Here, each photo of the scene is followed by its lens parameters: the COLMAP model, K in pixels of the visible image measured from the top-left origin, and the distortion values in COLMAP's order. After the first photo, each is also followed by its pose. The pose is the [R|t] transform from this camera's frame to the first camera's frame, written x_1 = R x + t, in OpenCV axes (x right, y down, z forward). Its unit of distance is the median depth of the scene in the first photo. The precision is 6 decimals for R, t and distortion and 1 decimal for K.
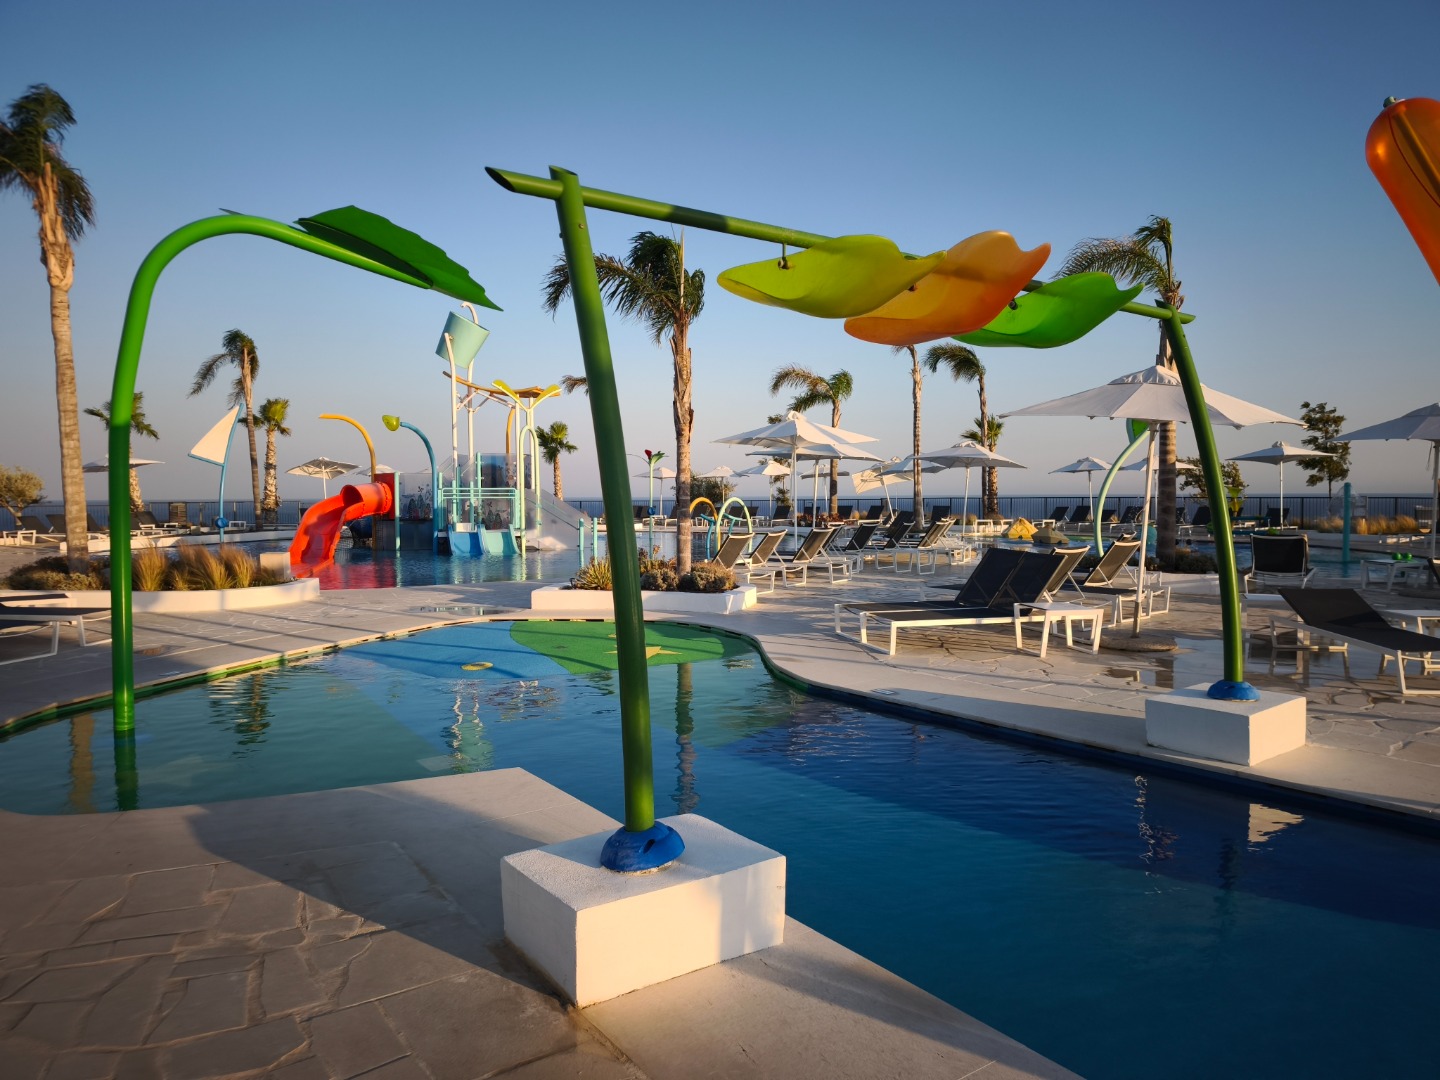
lens RADIAL K [[986.6, 0, 720.0], [0, 986.6, 540.0], [0, 0, 1]] dist [0.053265, -0.058789]
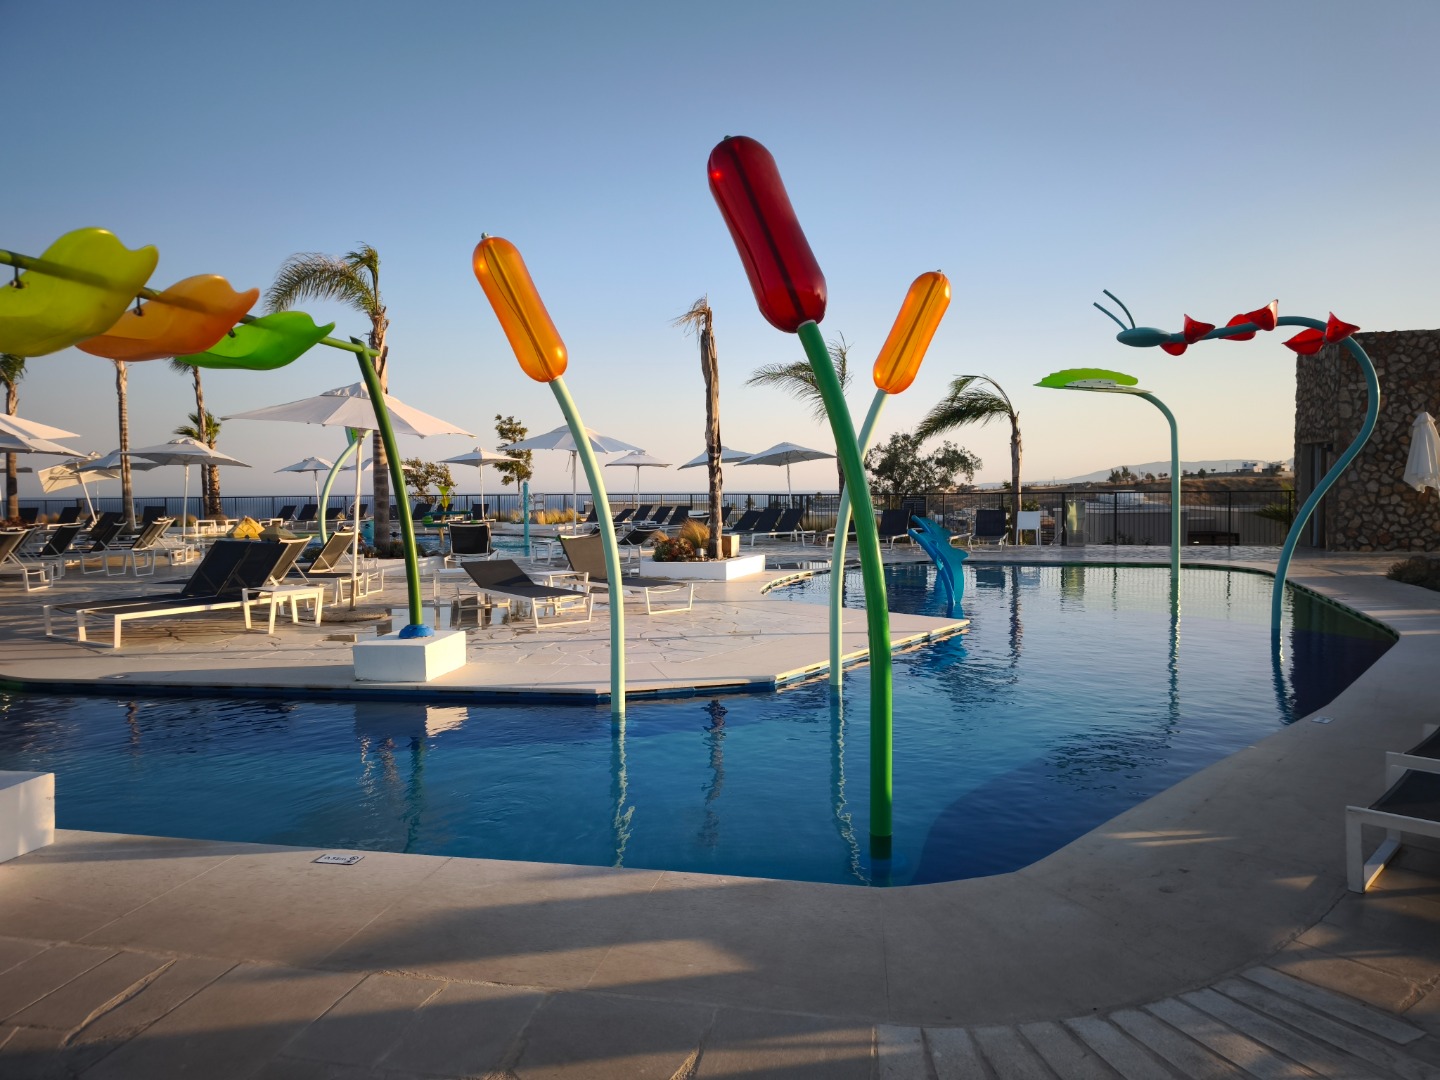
lens RADIAL K [[987.9, 0, 729.7], [0, 987.9, 526.6], [0, 0, 1]] dist [0.026749, -0.038775]
pose [[0.733102, -0.027783, 0.679551, -0.030864], [0.036933, 0.999317, 0.001013, 0.008030], [-0.679115, 0.024355, 0.733628, -0.102986]]
